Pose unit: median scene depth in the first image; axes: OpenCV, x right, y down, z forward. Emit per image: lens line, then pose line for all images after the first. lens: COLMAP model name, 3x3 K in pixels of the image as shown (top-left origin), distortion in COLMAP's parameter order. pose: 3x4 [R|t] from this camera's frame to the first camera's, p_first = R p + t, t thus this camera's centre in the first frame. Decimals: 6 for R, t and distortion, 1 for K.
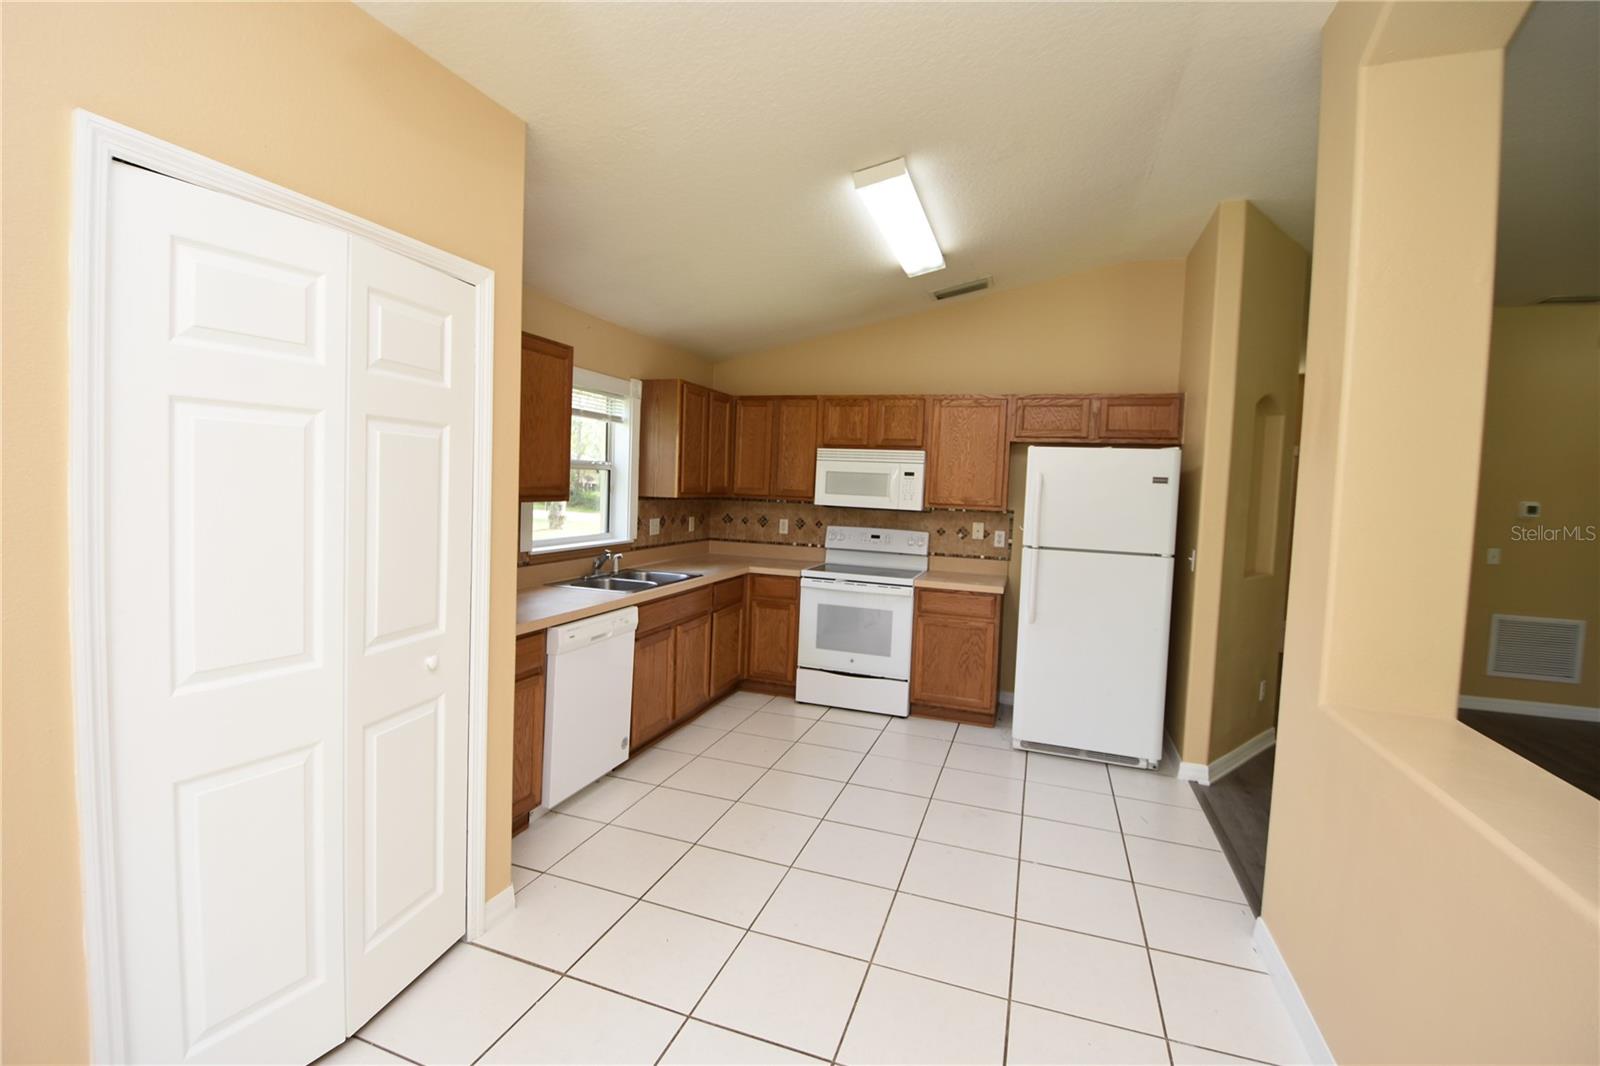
lens RADIAL K [[702.3, 0, 790.8], [0, 702.3, 517.8], [0, 0, 1]] dist [0.013727, -0.023669]
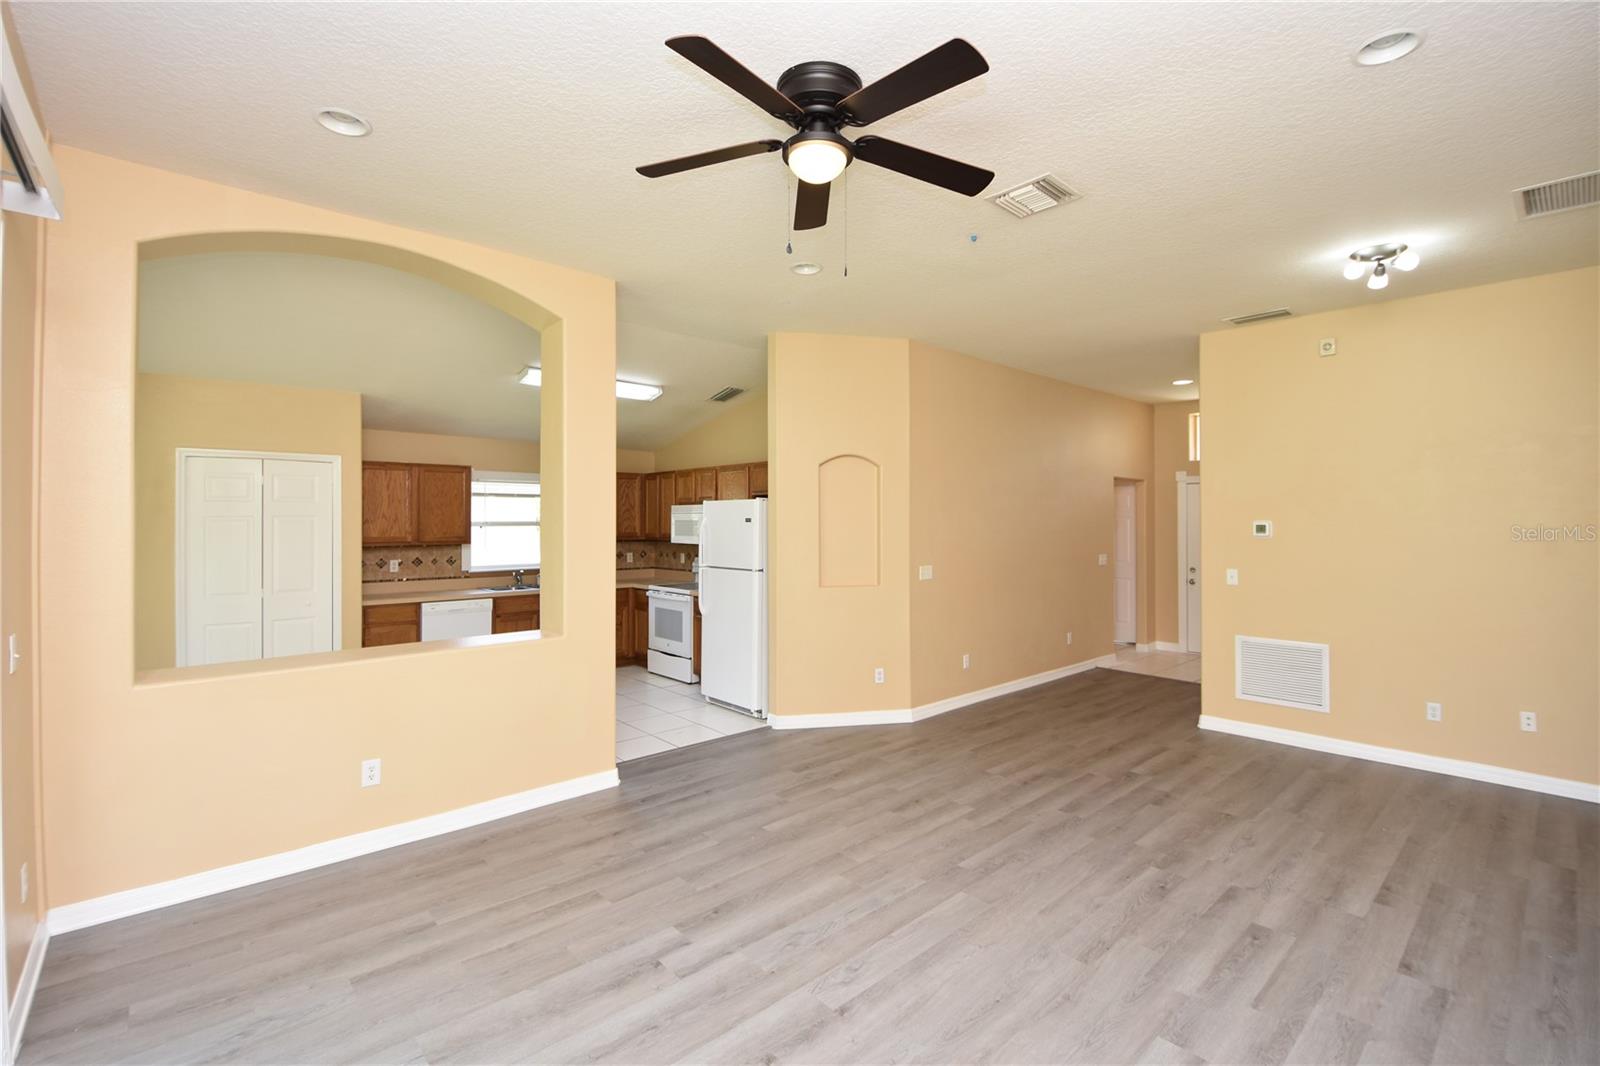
lens RADIAL K [[702.3, 0, 790.8], [0, 702.3, 517.8], [0, 0, 1]] dist [0.013727, -0.023669]
pose [[0.876234, -0.043343, -0.479933, 1.034120], [0.012164, 0.997619, -0.067887, 0.034957], [0.481733, 0.053647, 0.874674, -0.210593]]
